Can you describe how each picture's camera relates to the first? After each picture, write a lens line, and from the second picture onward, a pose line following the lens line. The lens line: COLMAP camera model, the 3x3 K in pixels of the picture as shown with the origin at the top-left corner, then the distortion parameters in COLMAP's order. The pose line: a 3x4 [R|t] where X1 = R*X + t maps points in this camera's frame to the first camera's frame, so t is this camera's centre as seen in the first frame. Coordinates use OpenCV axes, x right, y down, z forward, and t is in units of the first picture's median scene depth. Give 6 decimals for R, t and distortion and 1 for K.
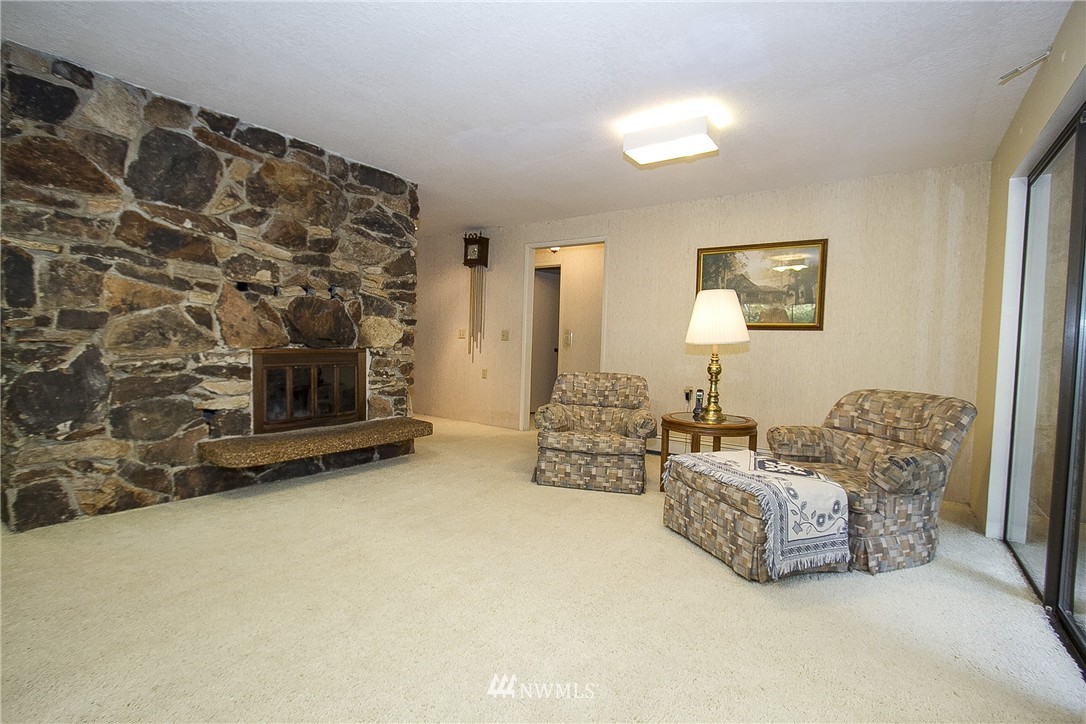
lens RADIAL K [[506.7, 0, 543.0], [0, 506.7, 362.0], [0, 0, 1]] dist [-0.000187, 0.000270]
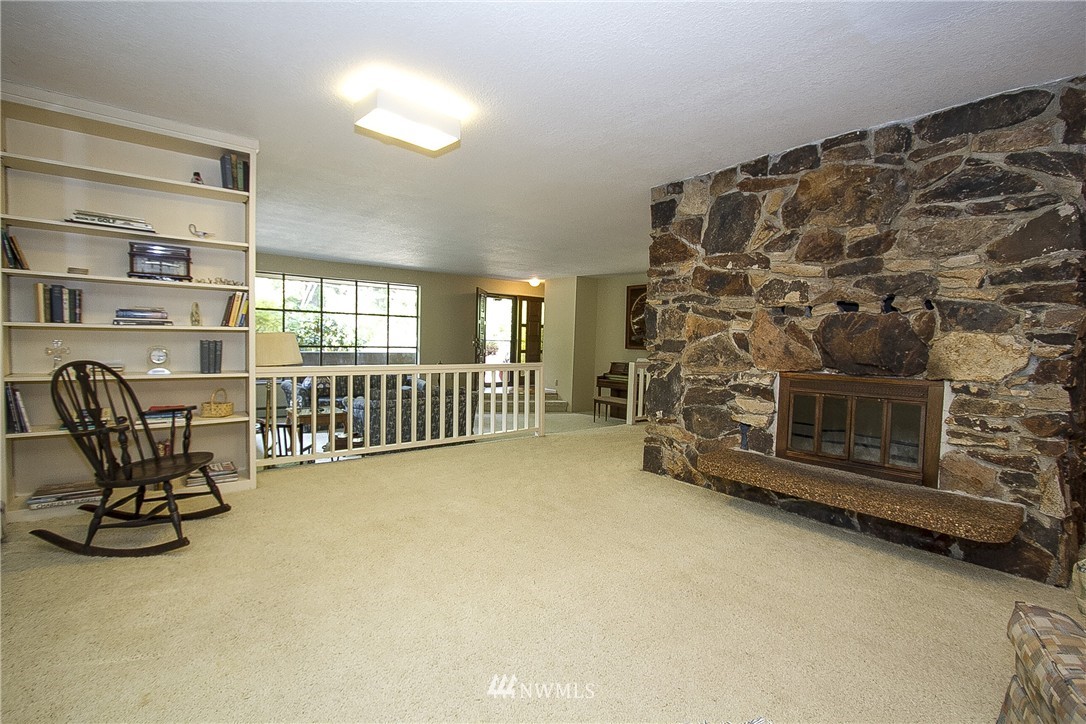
lens RADIAL K [[506.7, 0, 543.0], [0, 506.7, 362.0], [0, 0, 1]] dist [-0.000187, 0.000270]
pose [[-0.258900, 0.004284, -0.965895, 0.528299], [-0.075398, 0.996849, 0.024631, -0.034710], [0.962957, 0.079203, -0.257762, 0.814215]]
